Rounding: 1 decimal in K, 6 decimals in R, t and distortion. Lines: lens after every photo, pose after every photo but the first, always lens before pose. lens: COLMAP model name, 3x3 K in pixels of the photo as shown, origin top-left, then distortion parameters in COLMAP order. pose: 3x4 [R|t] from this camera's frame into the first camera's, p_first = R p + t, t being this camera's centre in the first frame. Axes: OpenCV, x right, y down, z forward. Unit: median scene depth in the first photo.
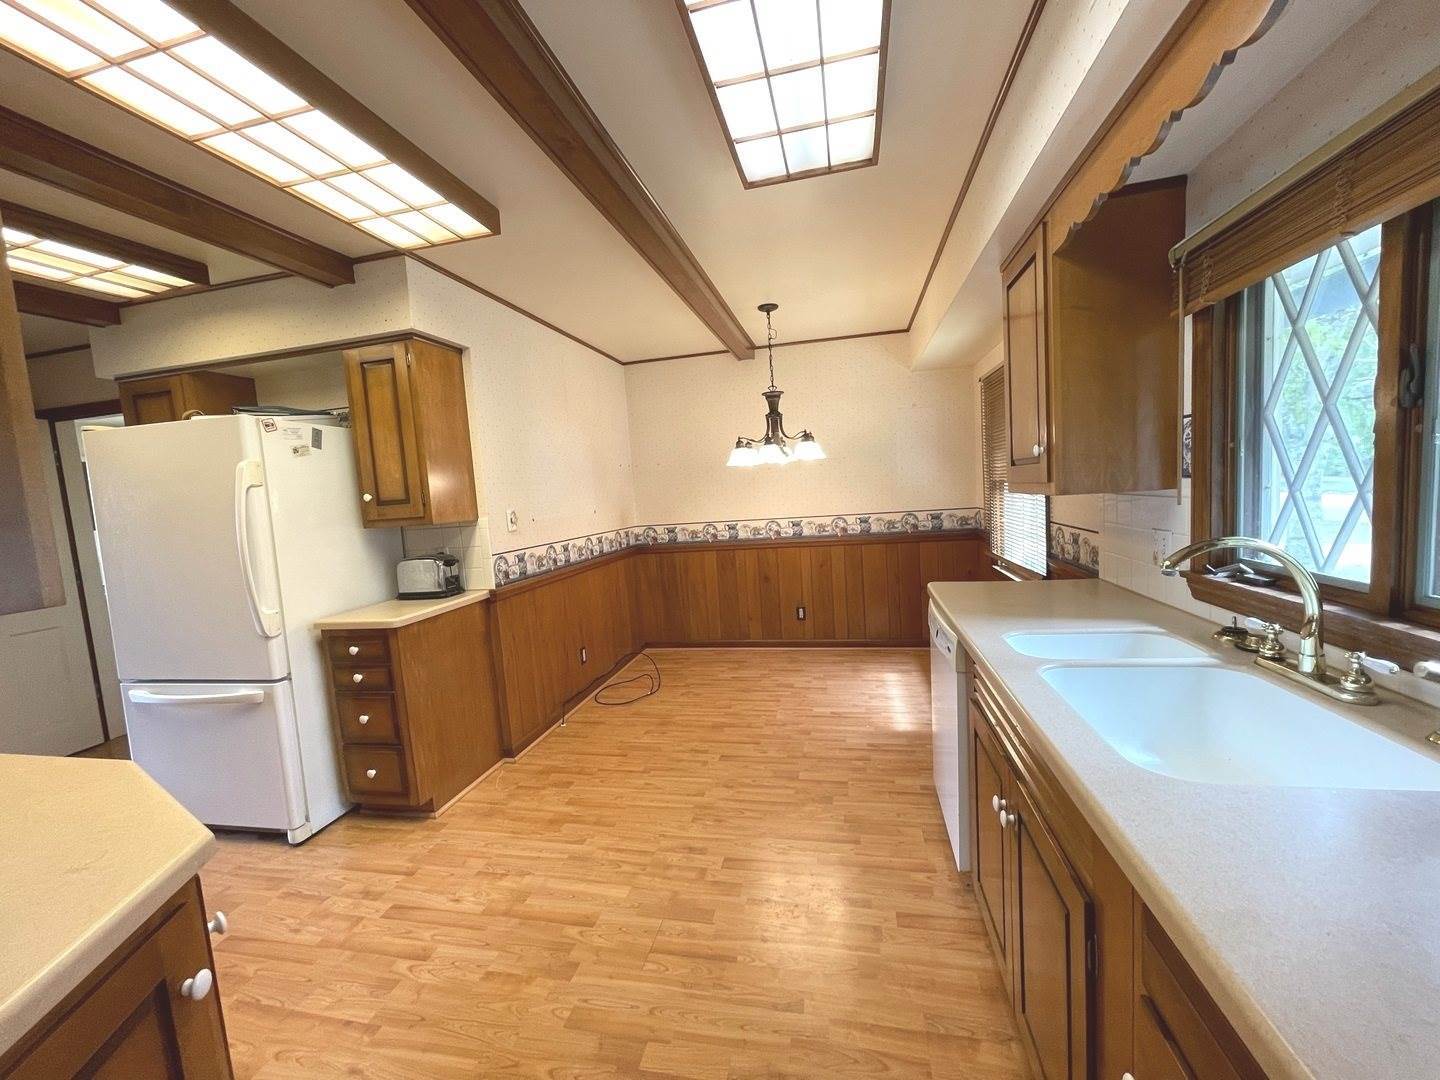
lens RADIAL K [[579.3, 0, 713.2], [0, 579.3, 543.7], [0, 0, 1]] dist [-0.003417, 0.000741]
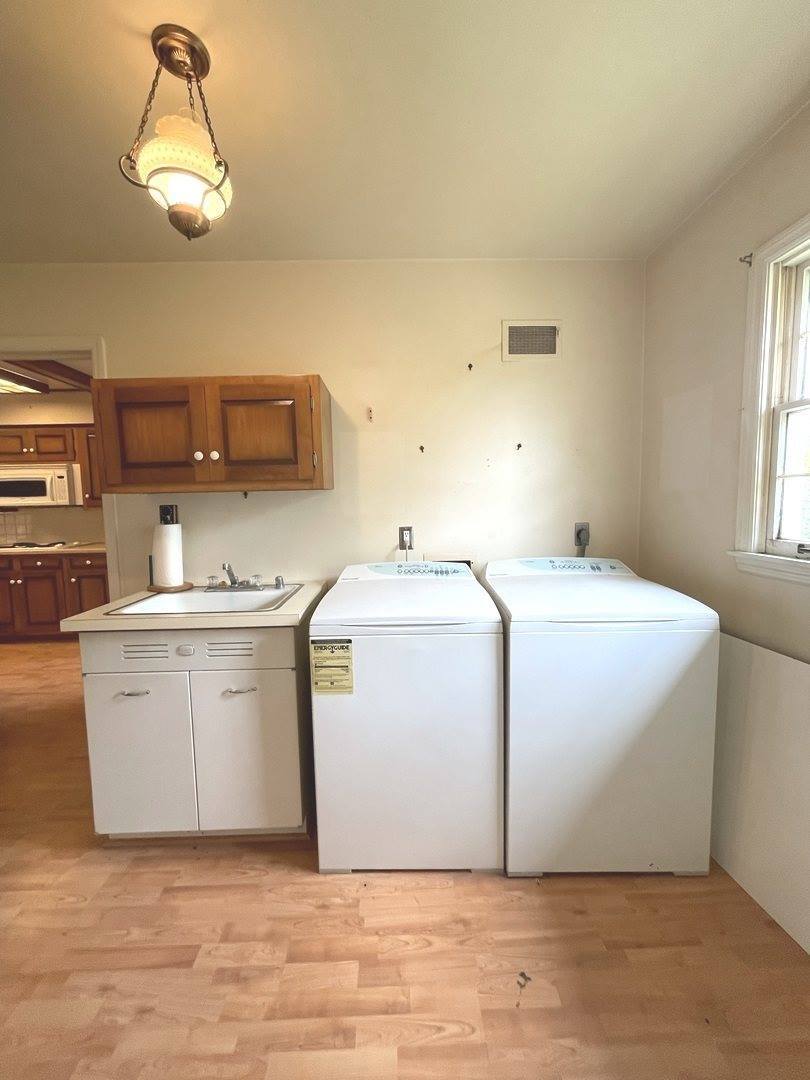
lens RADIAL K [[434.5, 0, 400.7], [0, 434.5, 541.3], [0, 0, 1]] dist [-0.003417, 0.000741]
pose [[-0.966902, 0.105917, -0.232126, -0.601585], [0.061690, 0.979821, 0.190118, -0.056808], [0.247578, 0.169506, -0.953925, 1.231970]]
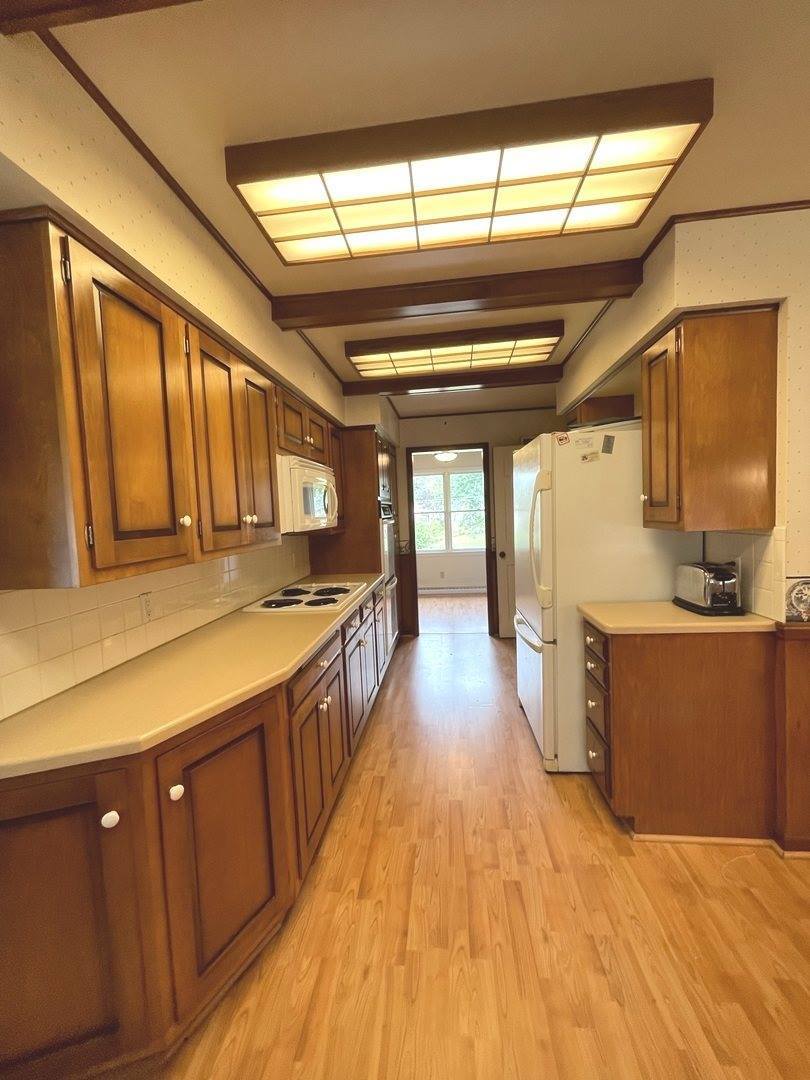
lens RADIAL K [[434.5, 0, 402.2], [0, 434.5, 537.3], [0, 0, 1]] dist [-0.003417, 0.000741]
pose [[0.123899, 0.120006, -0.985012, 0.114514], [-0.058746, 0.991806, 0.113444, -0.076411], [0.990554, 0.043810, 0.129933, 0.510567]]
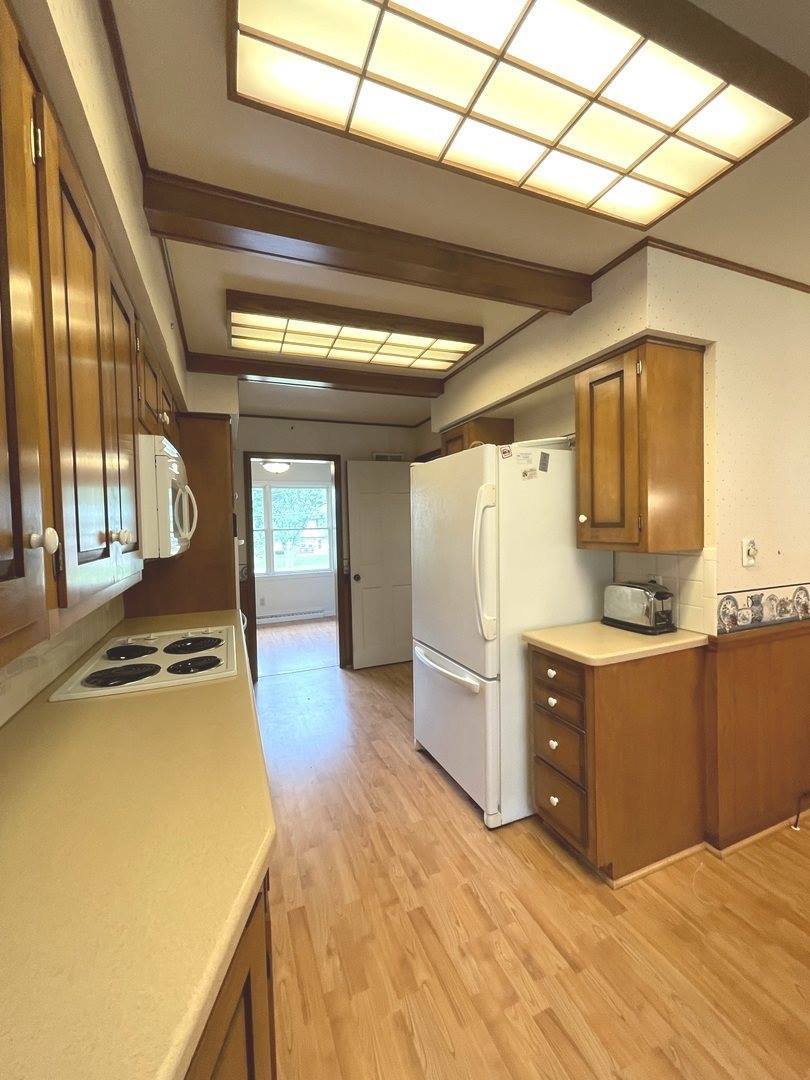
lens RADIAL K [[434.5, 0, 404.8], [0, 434.5, 537.6], [0, 0, 1]] dist [-0.003417, 0.000741]
pose [[0.576048, 0.079616, -0.813529, -0.170591], [-0.091415, 0.995277, 0.032673, -0.045579], [0.812288, 0.055548, 0.580606, 0.334739]]
